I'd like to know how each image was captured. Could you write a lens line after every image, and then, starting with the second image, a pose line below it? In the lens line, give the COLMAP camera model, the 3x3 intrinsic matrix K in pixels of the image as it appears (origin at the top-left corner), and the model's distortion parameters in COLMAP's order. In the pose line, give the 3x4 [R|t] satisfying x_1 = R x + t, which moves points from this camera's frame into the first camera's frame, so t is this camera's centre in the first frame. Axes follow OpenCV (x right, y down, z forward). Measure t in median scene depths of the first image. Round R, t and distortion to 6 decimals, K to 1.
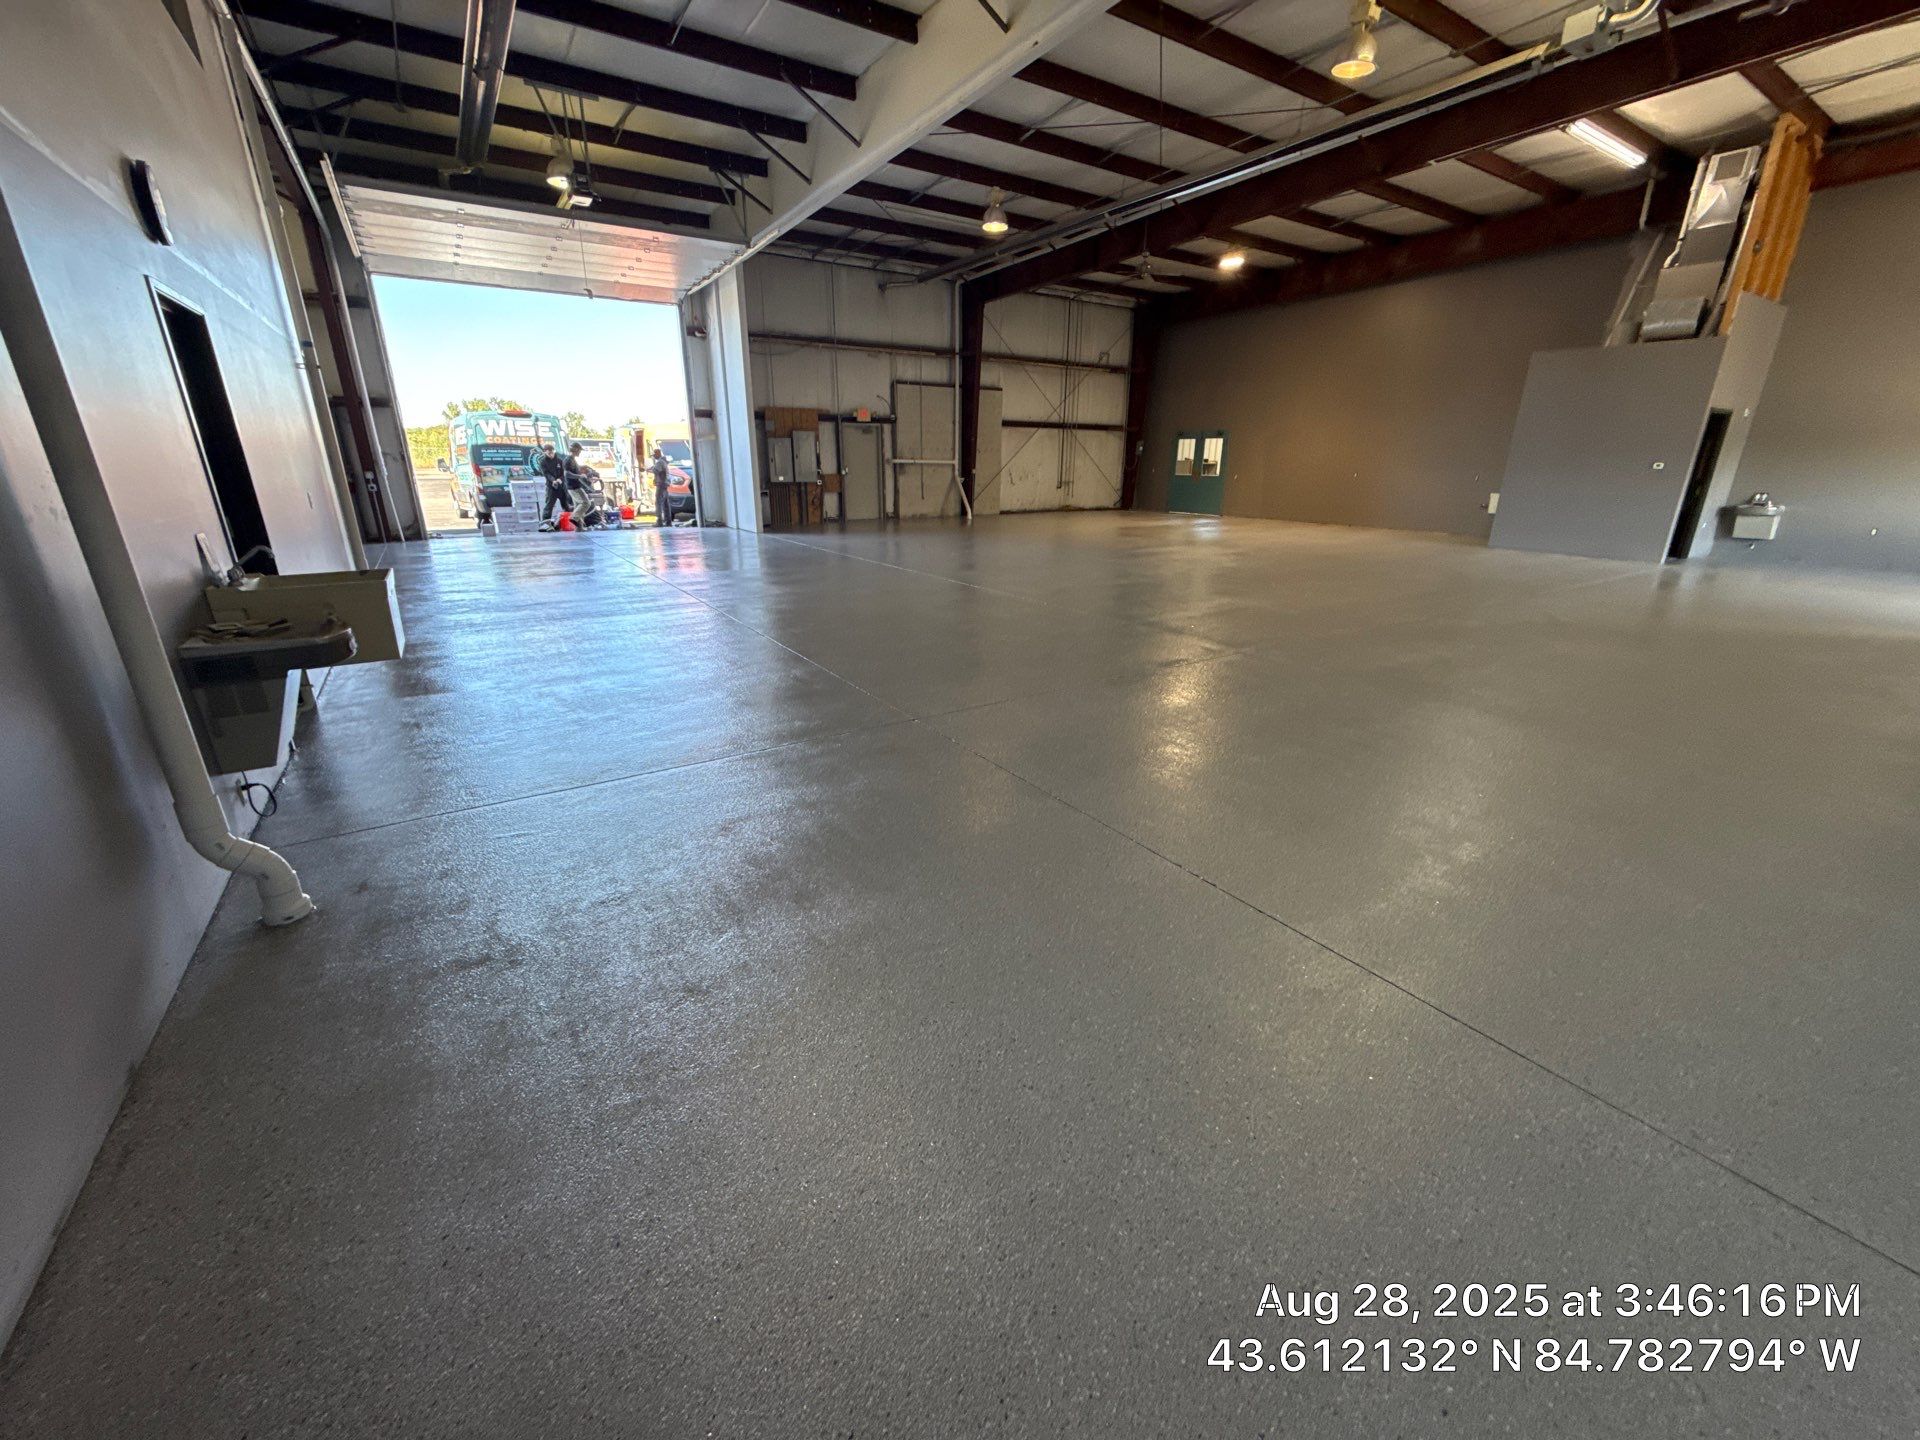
lens RADIAL K [[761.7, 0, 965.5], [0, 761.7, 718.1], [0, 0, 1]] dist [-0.000141, -0.000209]
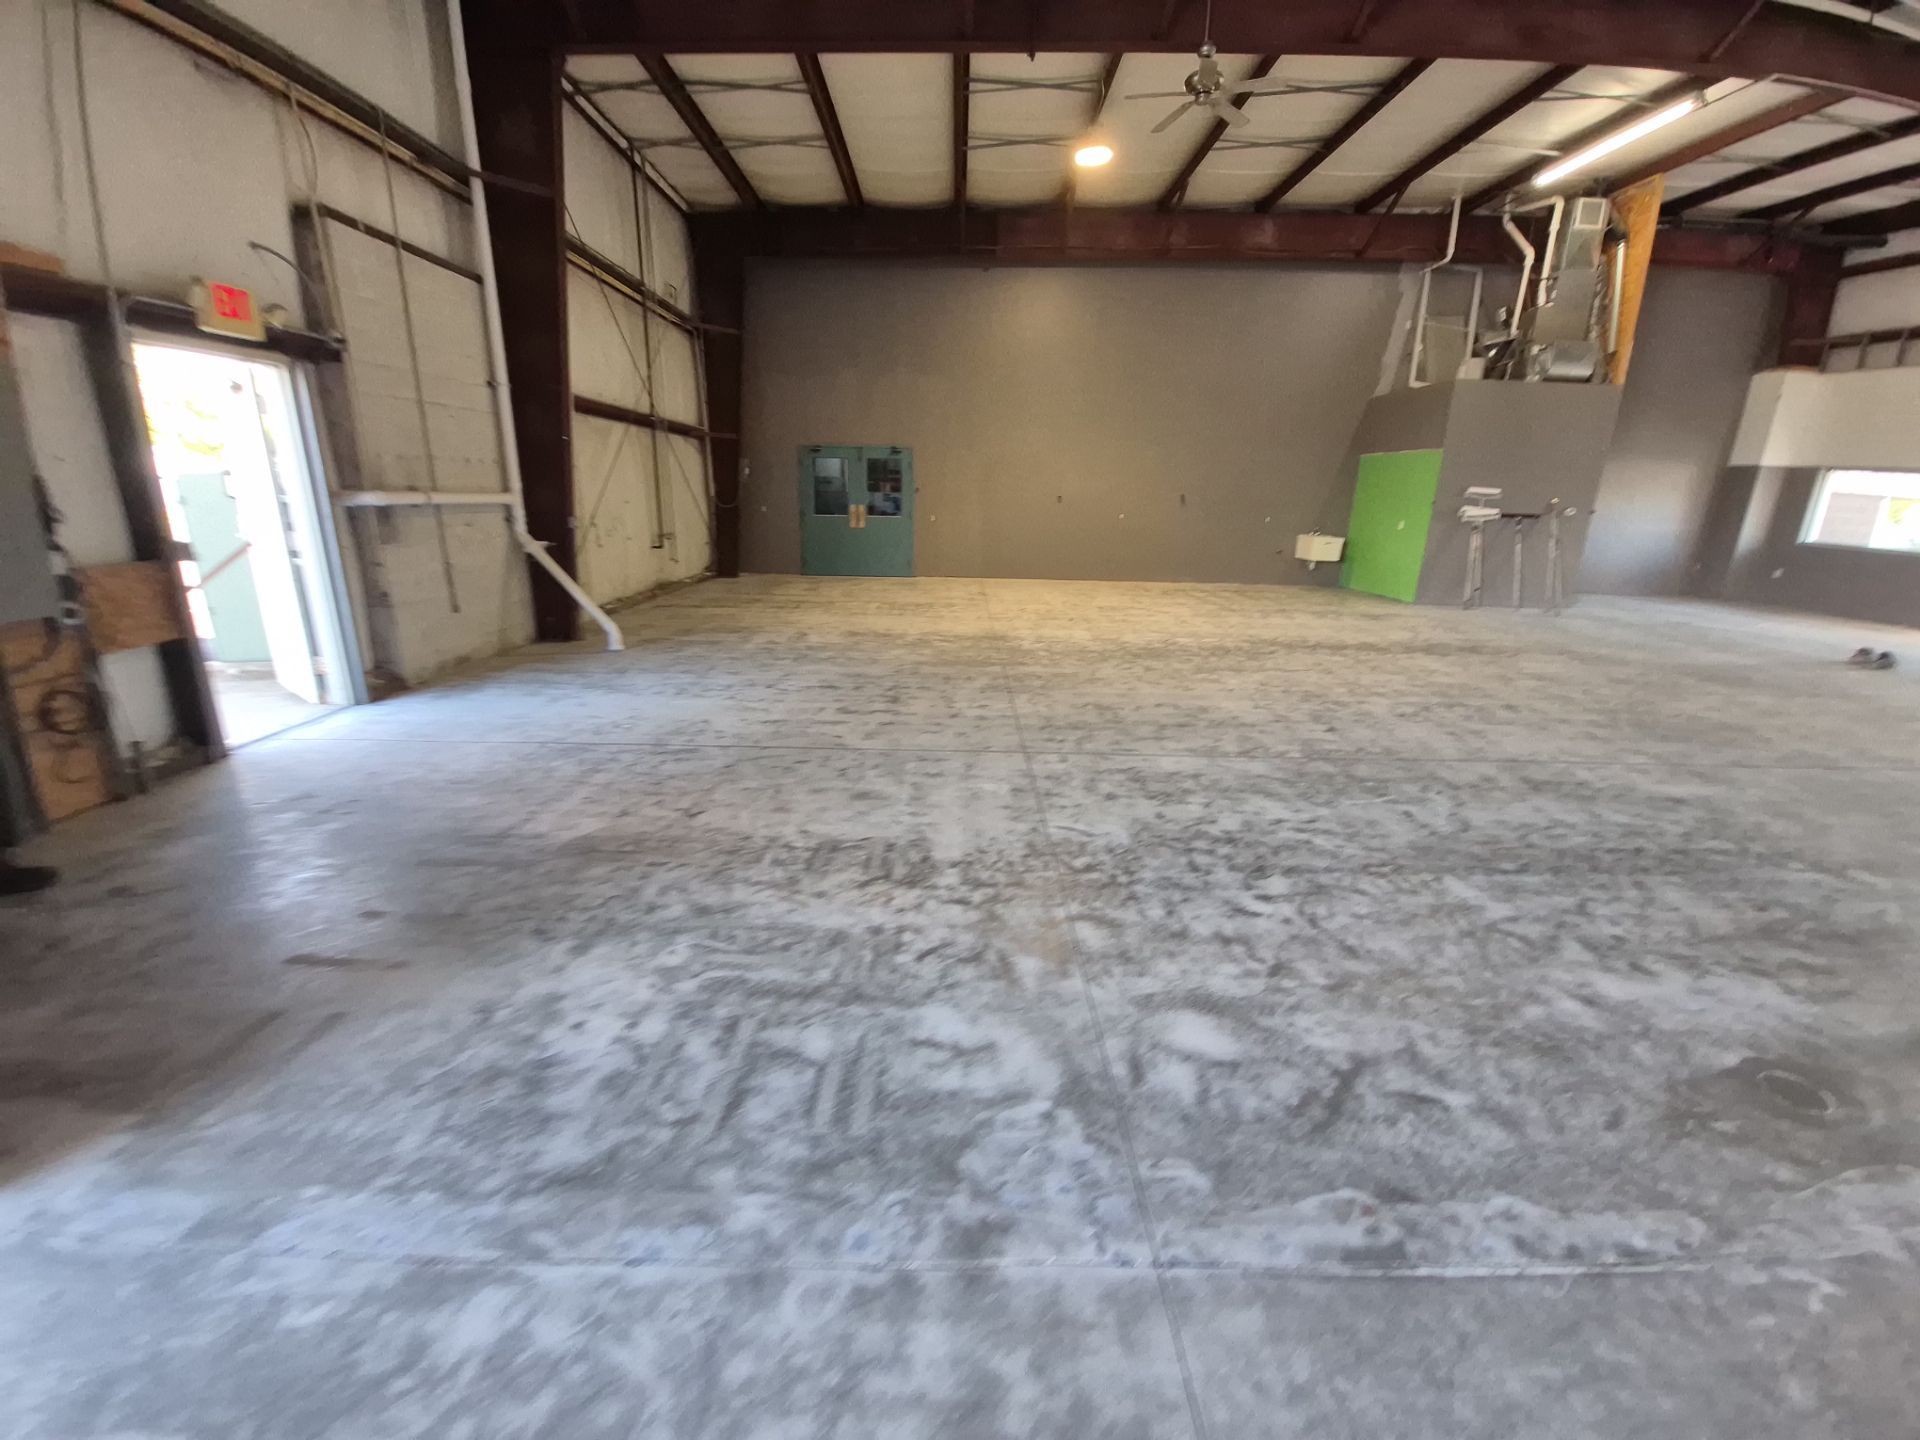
lens RADIAL K [[754.9, 0, 962.4], [0, 754.9, 720.1], [0, 0, 1]] dist [-0.004913, -0.008025]
pose [[0.545901, -0.241017, 0.802435, -0.214678], [0.259347, 0.959303, 0.111698, -0.233055], [-0.796700, 0.147133, 0.586192, 0.674793]]
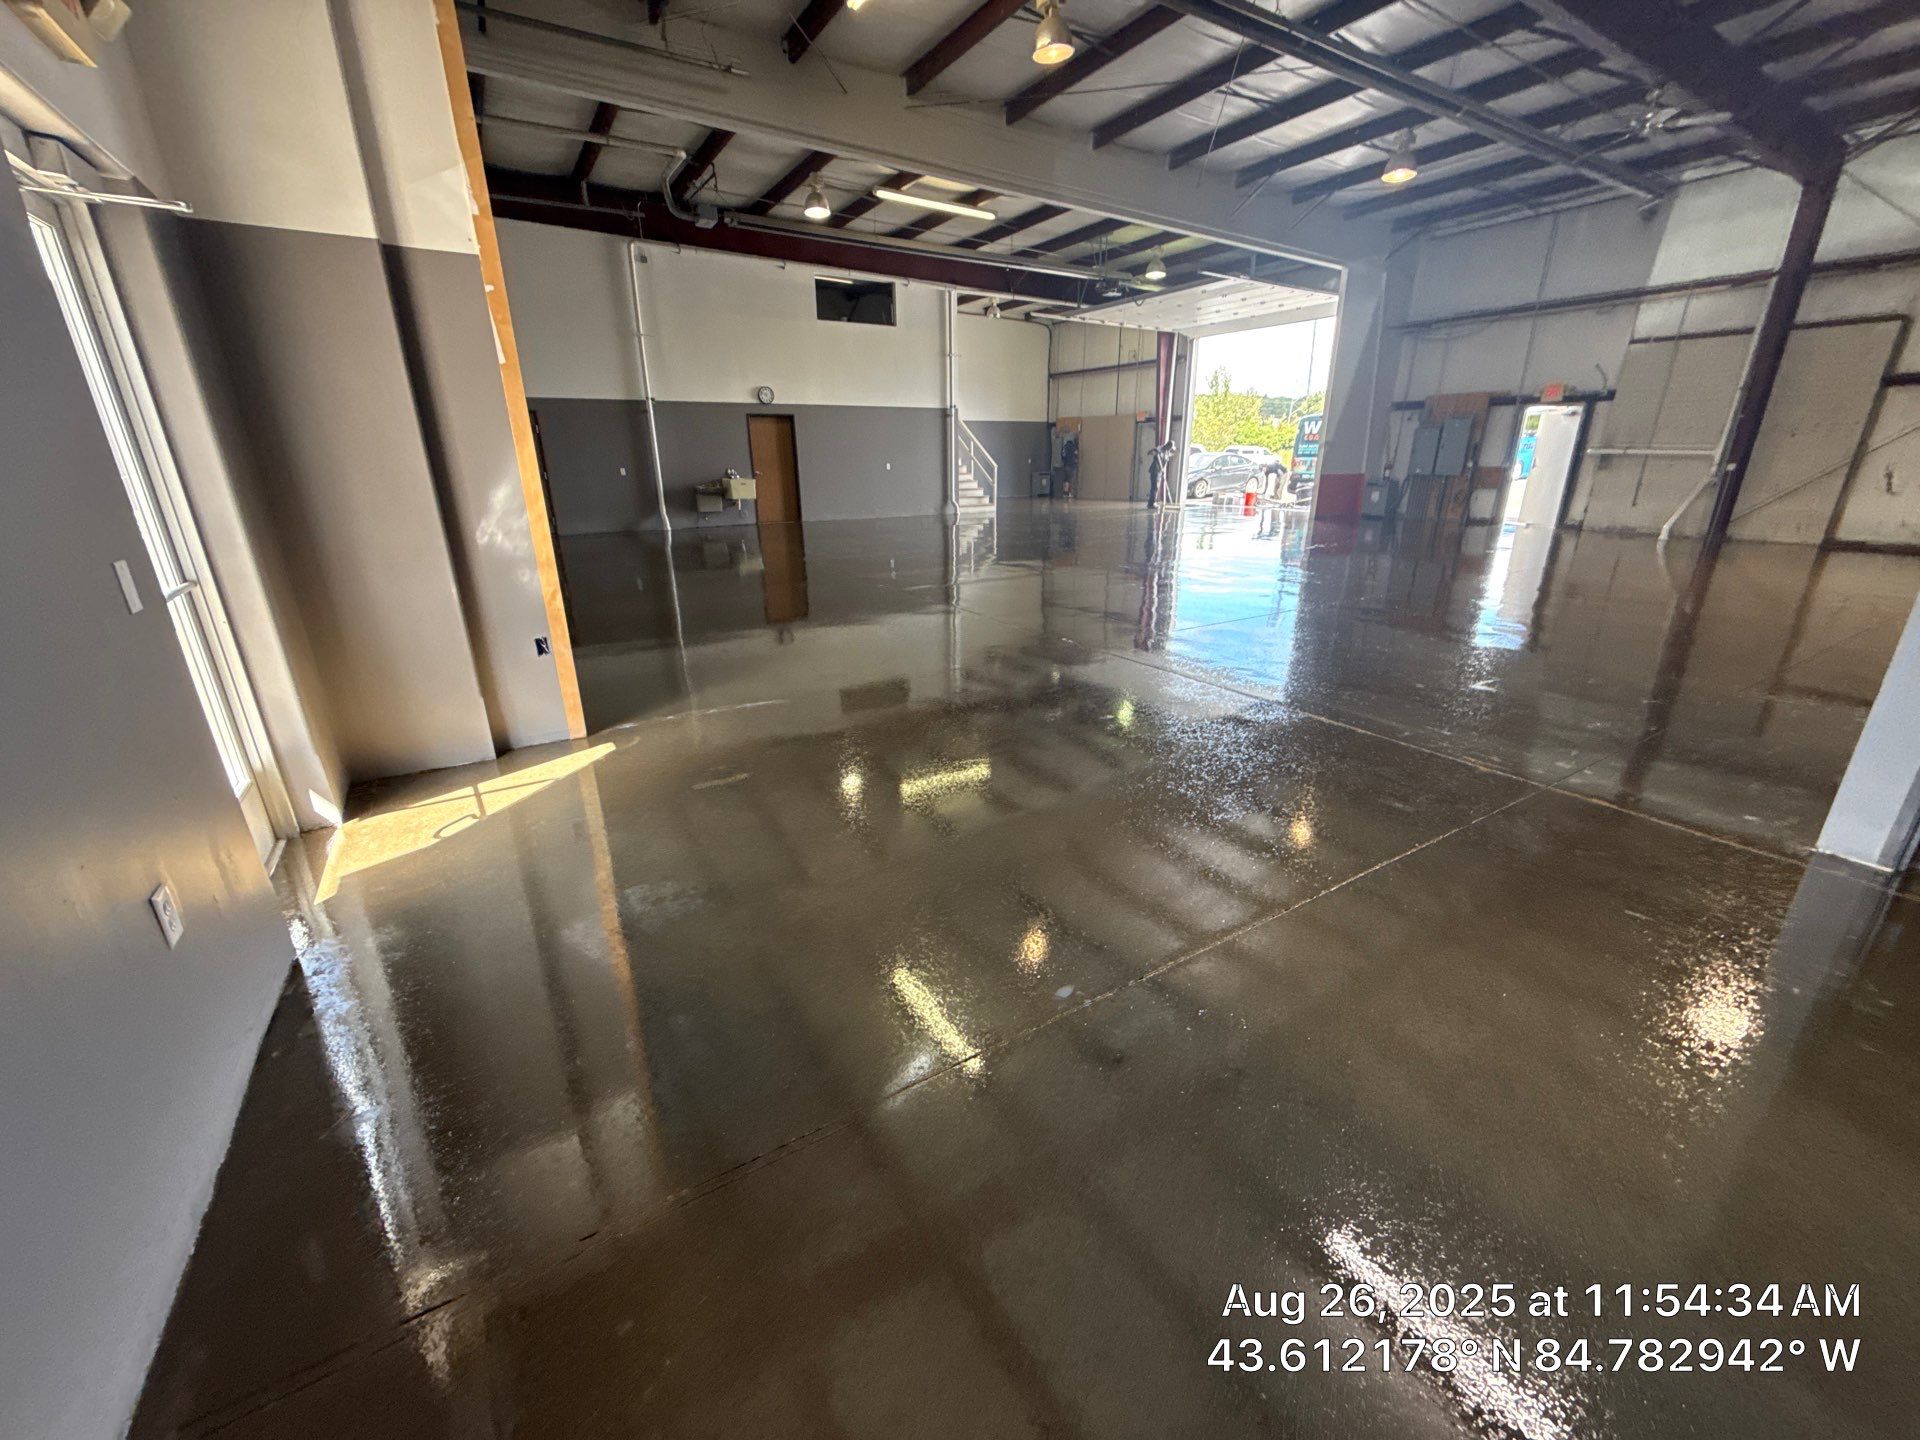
lens RADIAL K [[761.7, 0, 962.8], [0, 761.7, 726.0], [0, 0, 1]] dist [-0.000141, -0.000209]
pose [[-0.027165, 0.337629, -0.940887, 0.715224], [-0.319839, 0.888820, 0.328179, -0.146859], [0.947082, 0.309848, 0.083842, 0.438200]]
